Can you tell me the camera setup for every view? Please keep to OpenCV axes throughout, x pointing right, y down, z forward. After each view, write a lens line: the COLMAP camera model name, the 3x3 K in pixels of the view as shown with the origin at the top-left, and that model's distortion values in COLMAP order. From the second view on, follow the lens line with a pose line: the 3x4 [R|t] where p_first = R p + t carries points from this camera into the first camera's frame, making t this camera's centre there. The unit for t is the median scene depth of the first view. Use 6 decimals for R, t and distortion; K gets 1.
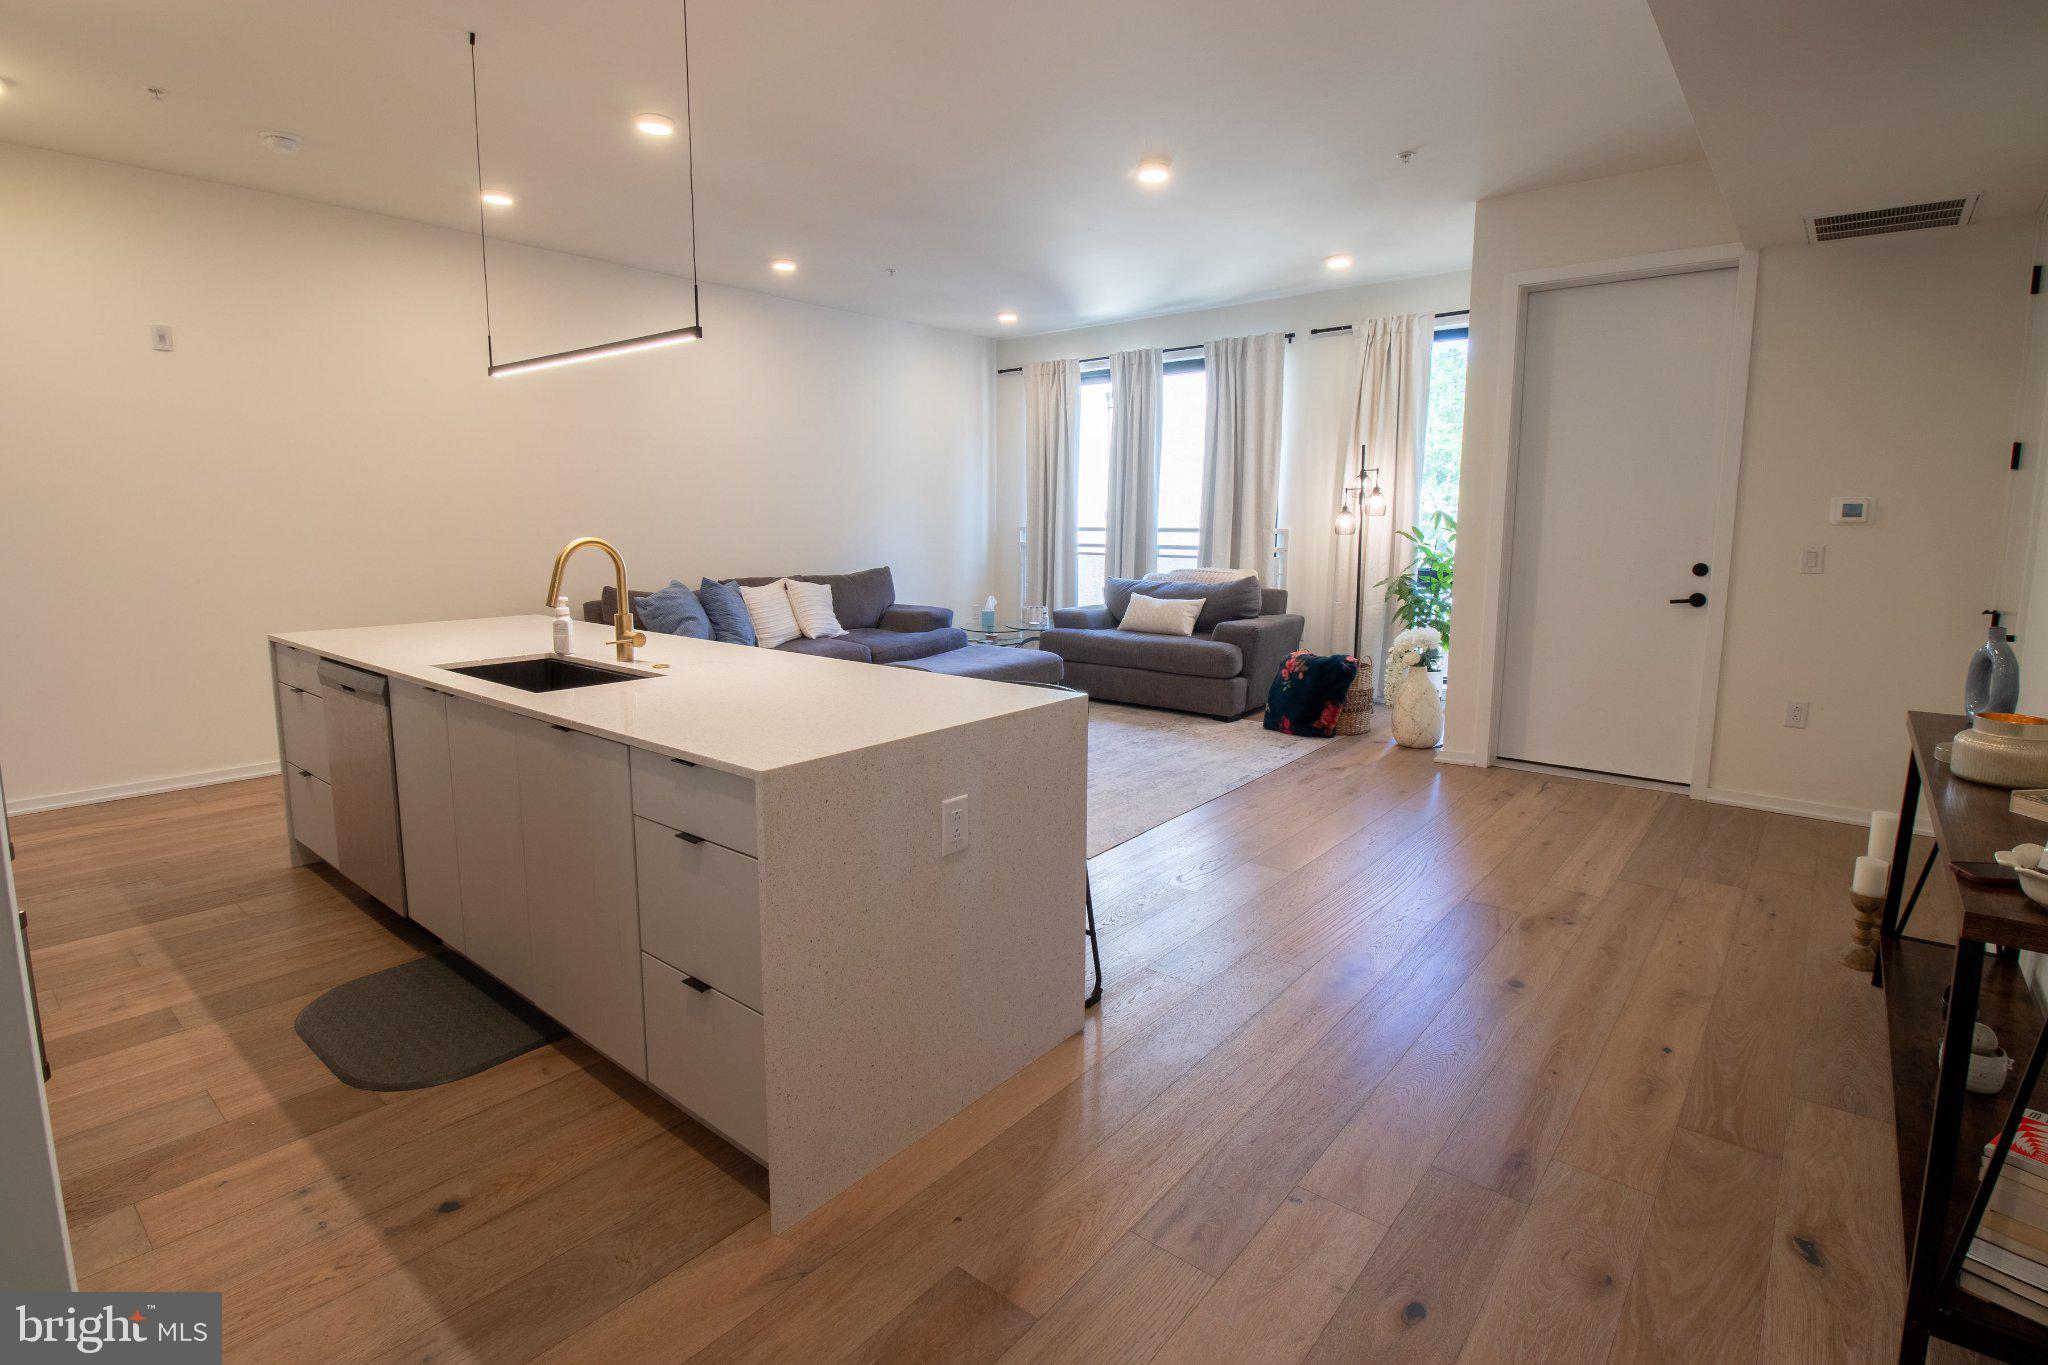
lens RADIAL K [[984.1, 0, 1021.7], [0, 984.1, 647.5], [0, 0, 1]] dist [0.000038, -0.008402]
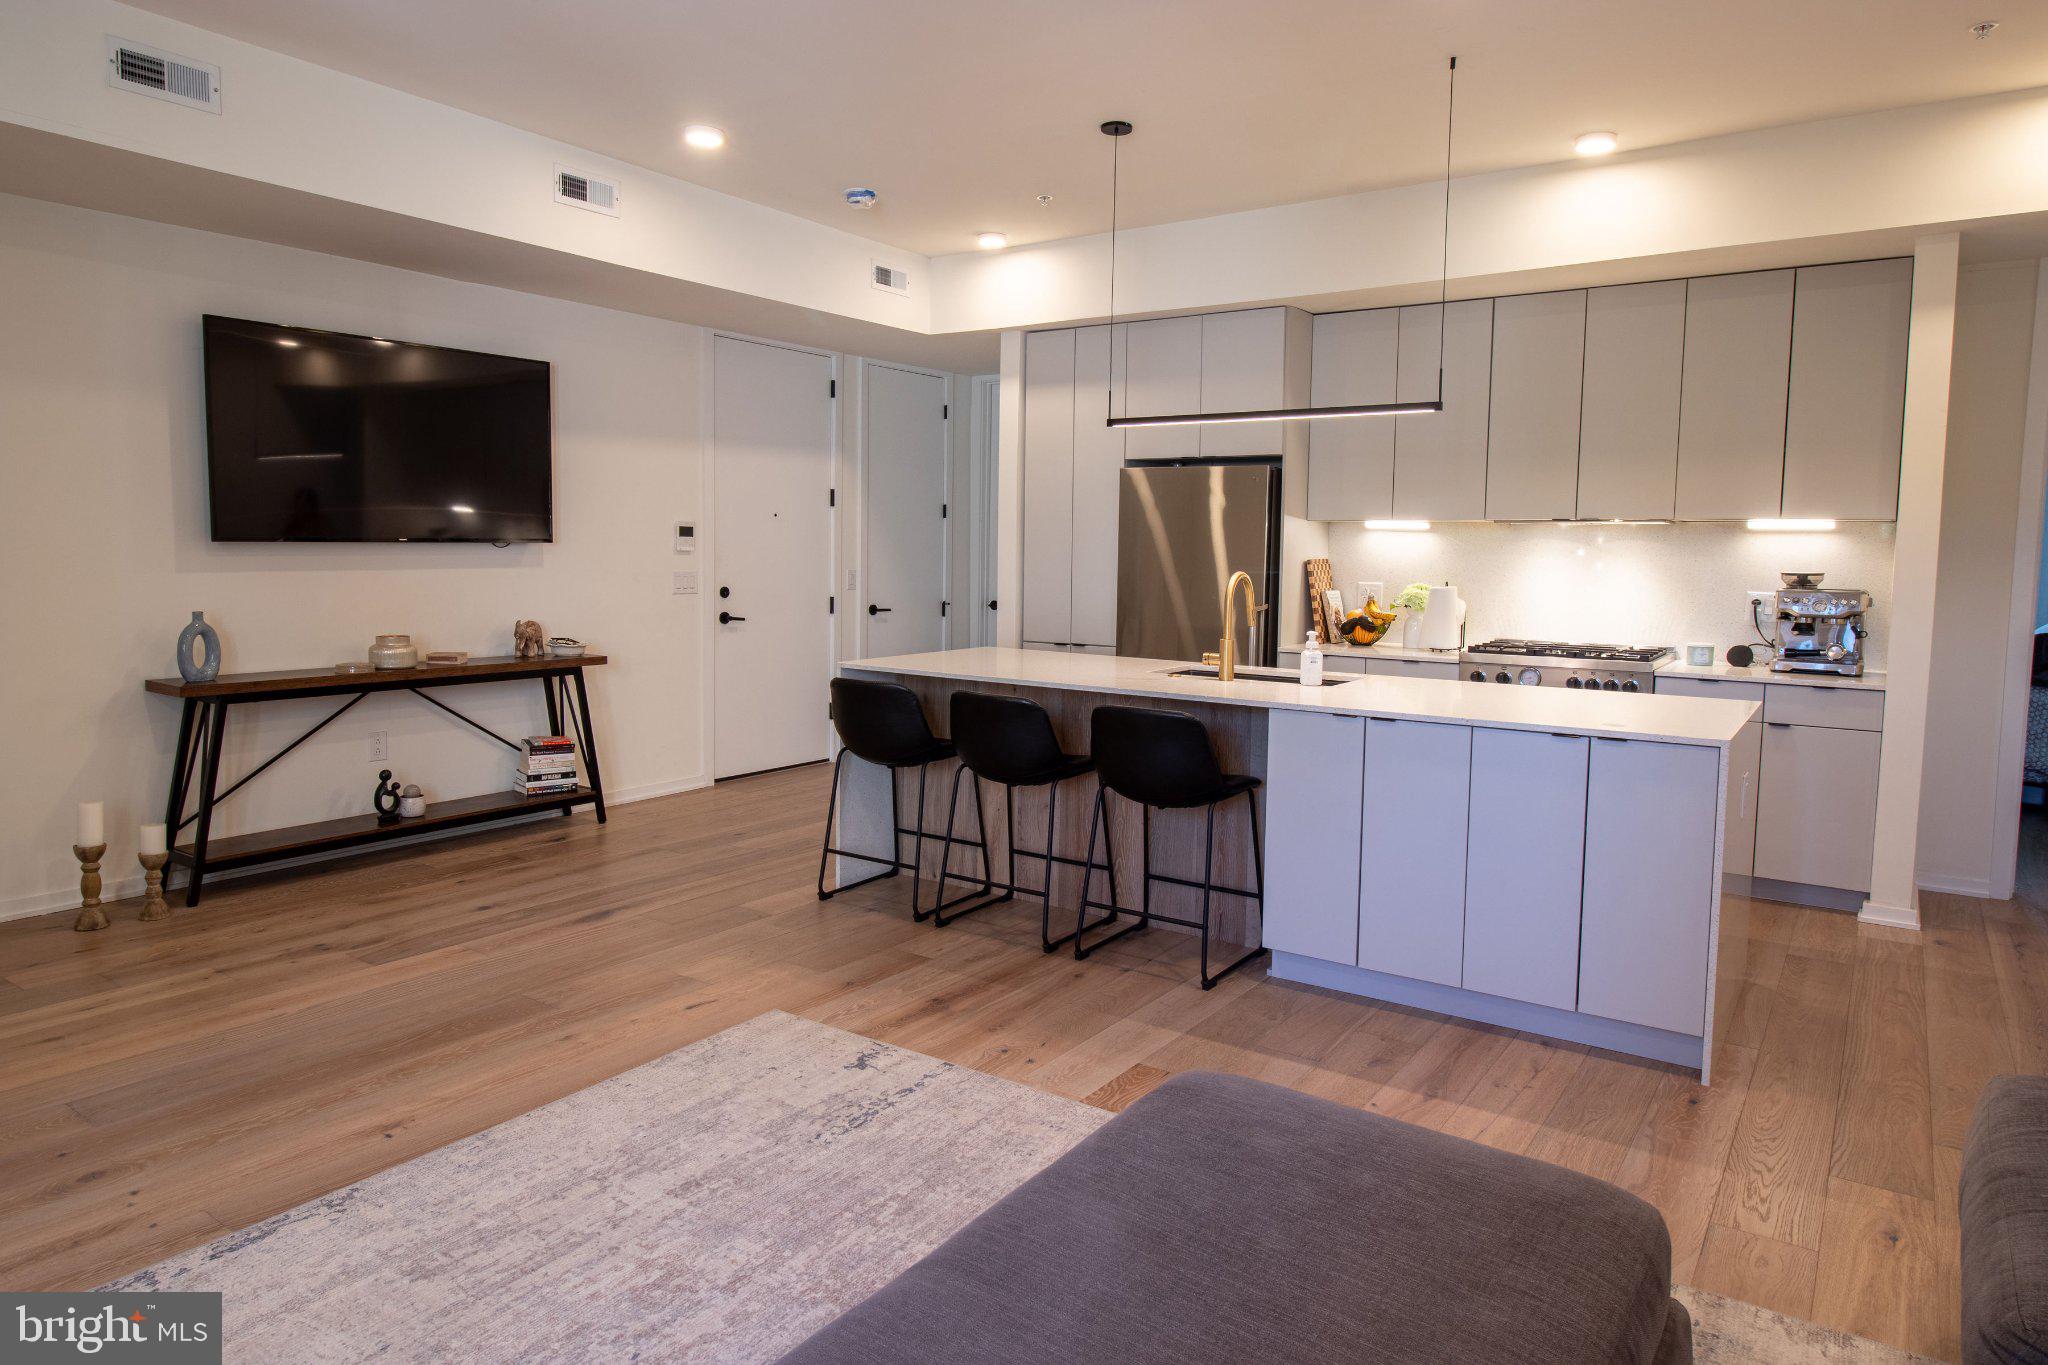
lens RADIAL K [[1255.3, 0, 1016.1], [0, 1255.3, 643.9], [0, 0, 1]] dist [0.015364, -0.019712]
pose [[-0.996530, -0.010168, -0.082613, -0.017741], [-0.027684, 0.976494, 0.213760, -0.148426], [0.078498, 0.215305, -0.973387, 1.070204]]
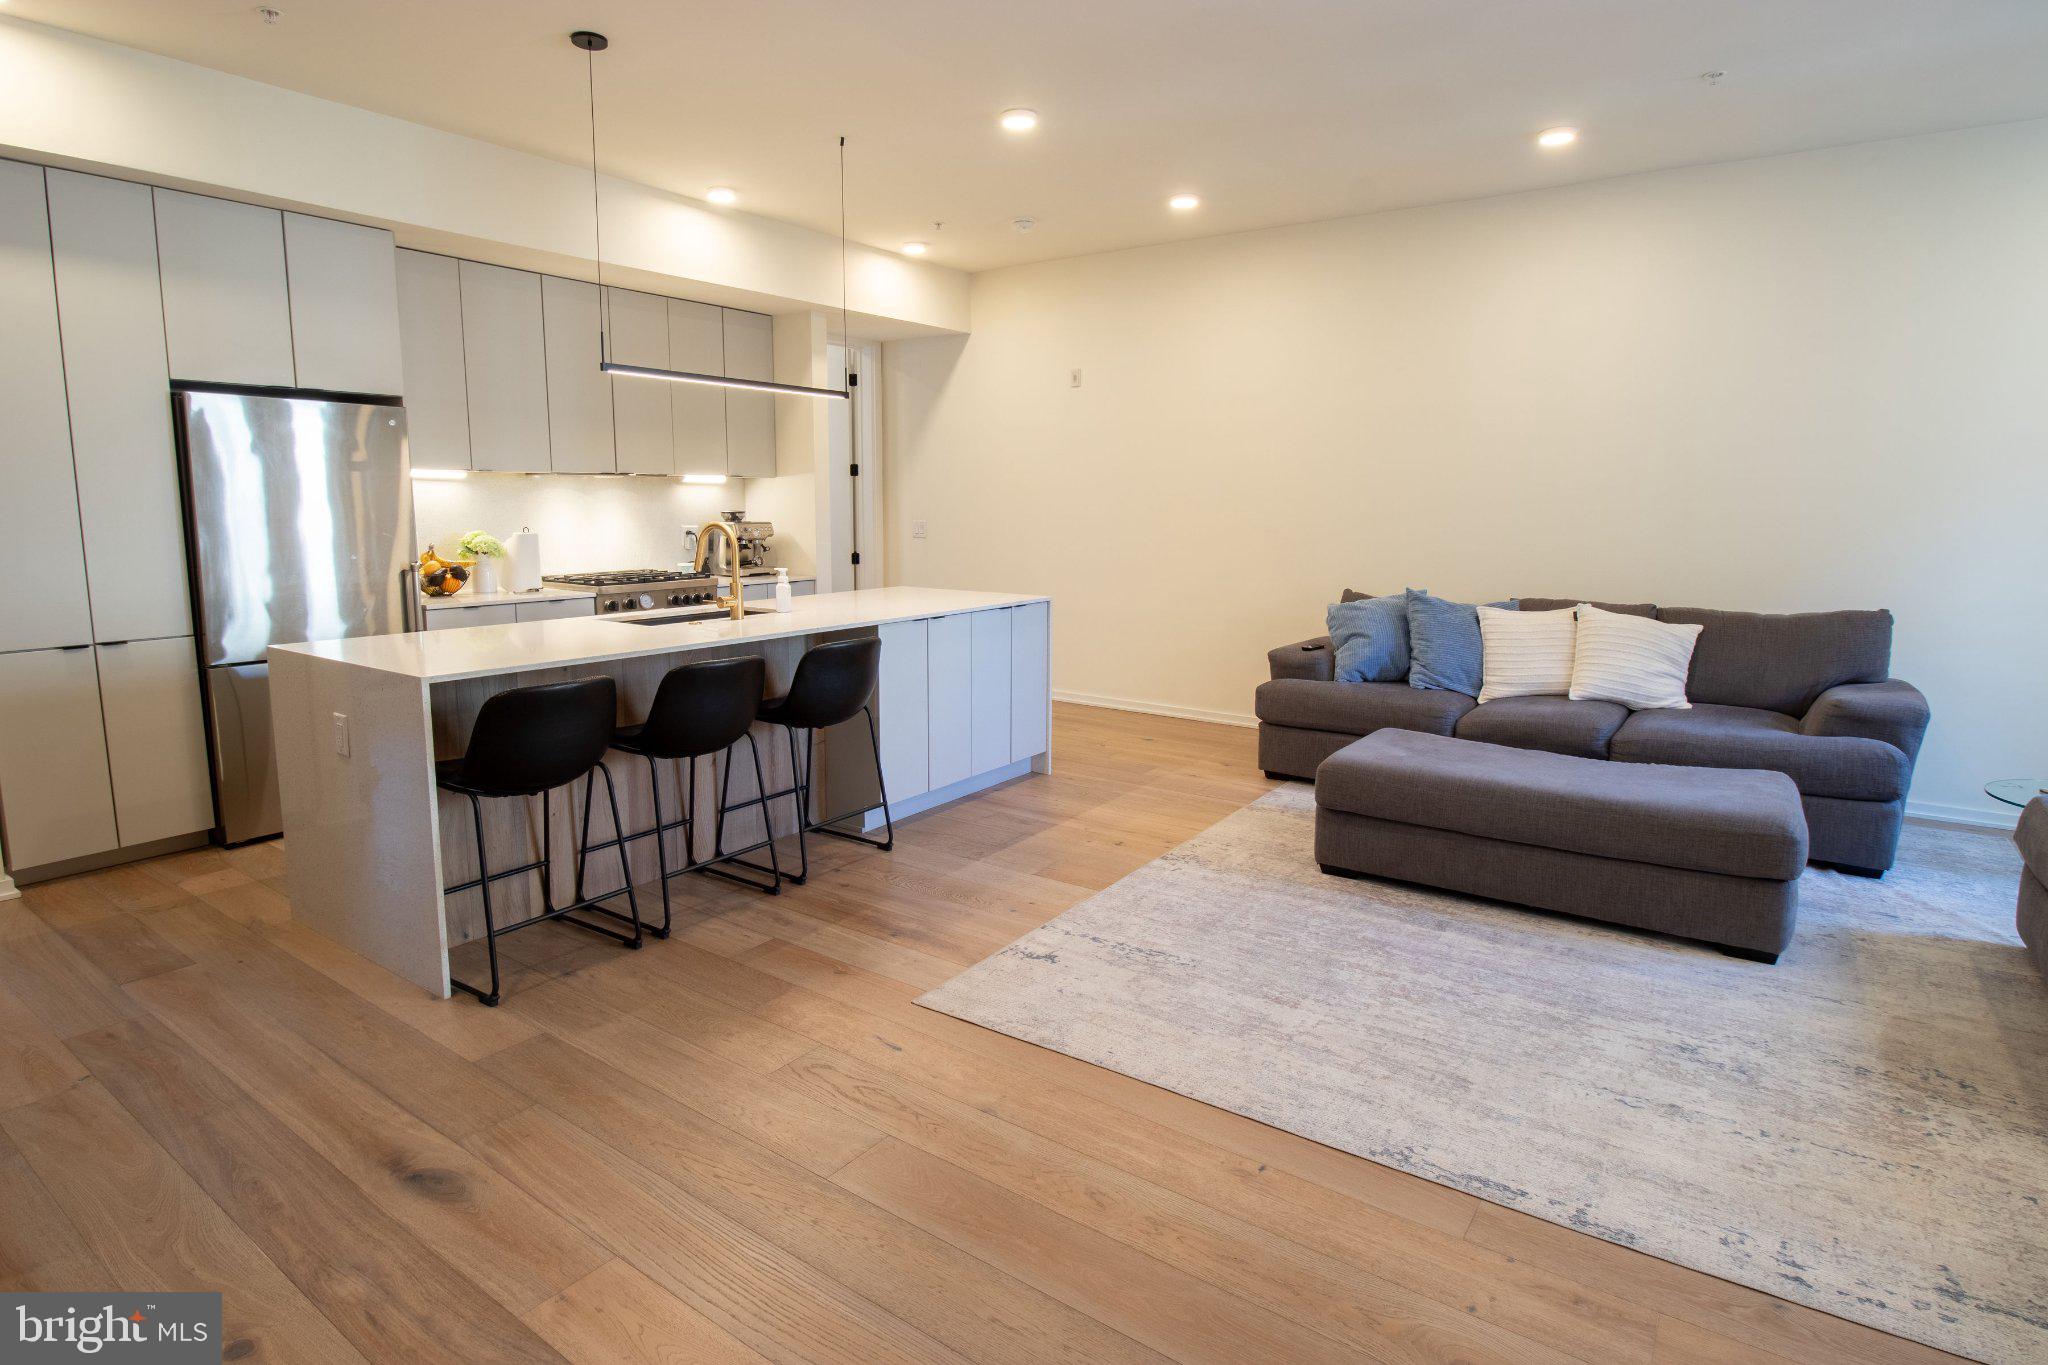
lens RADIAL K [[1066.9, 0, 1017.3], [0, 1066.9, 648.8], [0, 0, 1]] dist [0.000968, -0.014541]
pose [[0.070876, 0.134410, -0.988388, 0.447233], [-0.138819, 0.982566, 0.123664, -0.076321], [0.987778, 0.128442, 0.088299, 0.557833]]
